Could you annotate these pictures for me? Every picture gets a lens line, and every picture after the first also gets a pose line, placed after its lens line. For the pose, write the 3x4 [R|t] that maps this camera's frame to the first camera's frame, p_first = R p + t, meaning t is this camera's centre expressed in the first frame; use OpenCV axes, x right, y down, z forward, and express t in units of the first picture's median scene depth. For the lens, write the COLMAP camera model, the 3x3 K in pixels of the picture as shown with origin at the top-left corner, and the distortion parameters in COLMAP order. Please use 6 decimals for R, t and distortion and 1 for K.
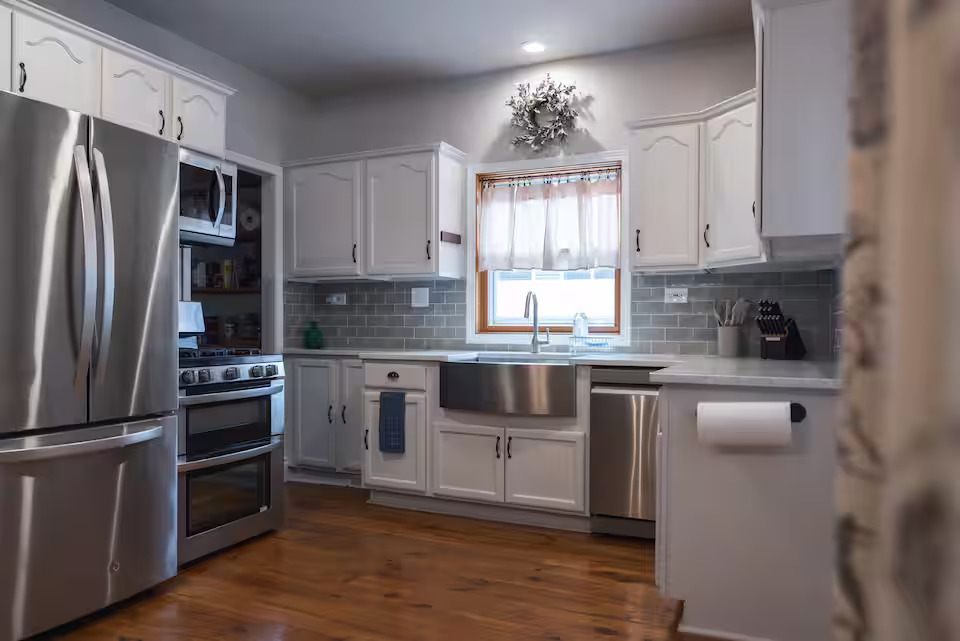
lens RADIAL K [[681.4, 0, 479.9], [0, 681.4, 336.4], [0, 0, 1]] dist [-0.001197, 0.001619]
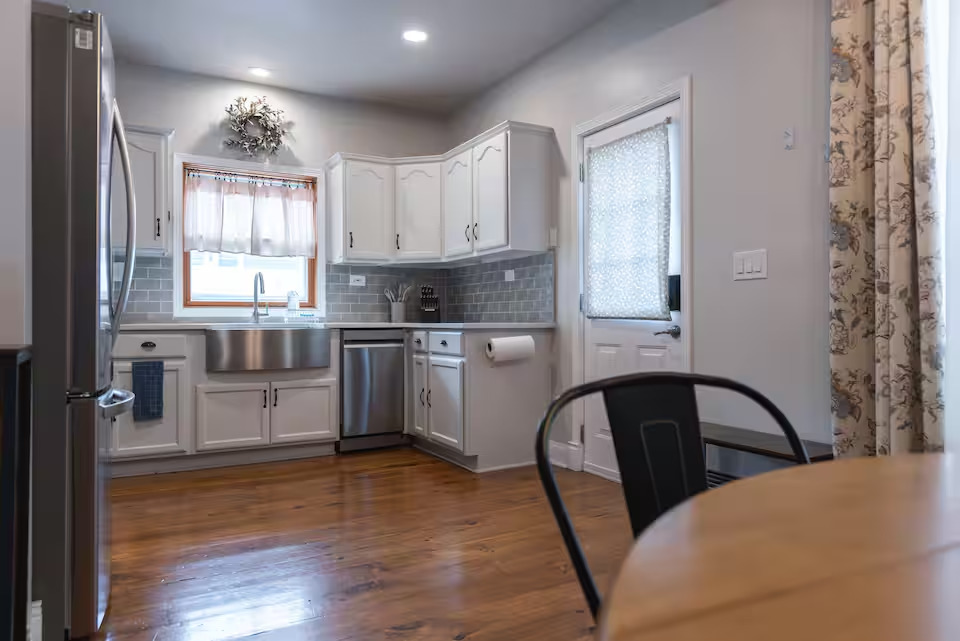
lens RADIAL K [[617.3, 0, 480.0], [0, 617.3, 320.5], [0, 0, 1]] dist [0.002489, 0.001286]
pose [[0.595008, -0.005639, 0.803700, -0.572046], [0.016944, 0.999841, -0.005529, 0.032831], [-0.803541, 0.016908, 0.595009, 0.033941]]
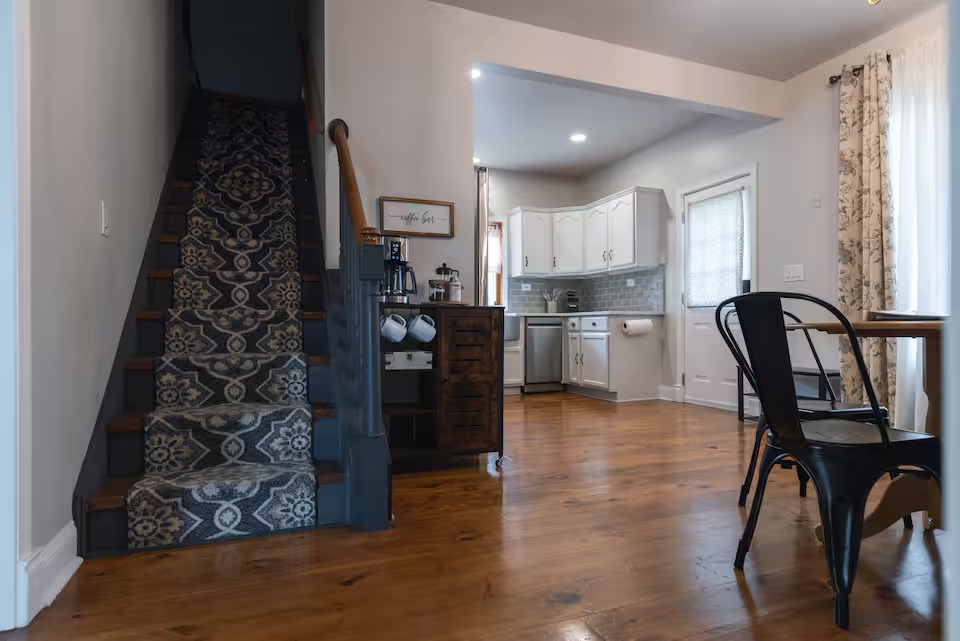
lens RADIAL K [[531.1, 0, 477.1], [0, 531.1, 330.2], [0, 0, 1]] dist [-0.000663, -0.000106]
pose [[0.697592, -0.012084, 0.716393, -1.021134], [0.017830, 0.999841, -0.000497, 0.073870], [-0.716273, 0.013120, 0.697696, -0.080077]]
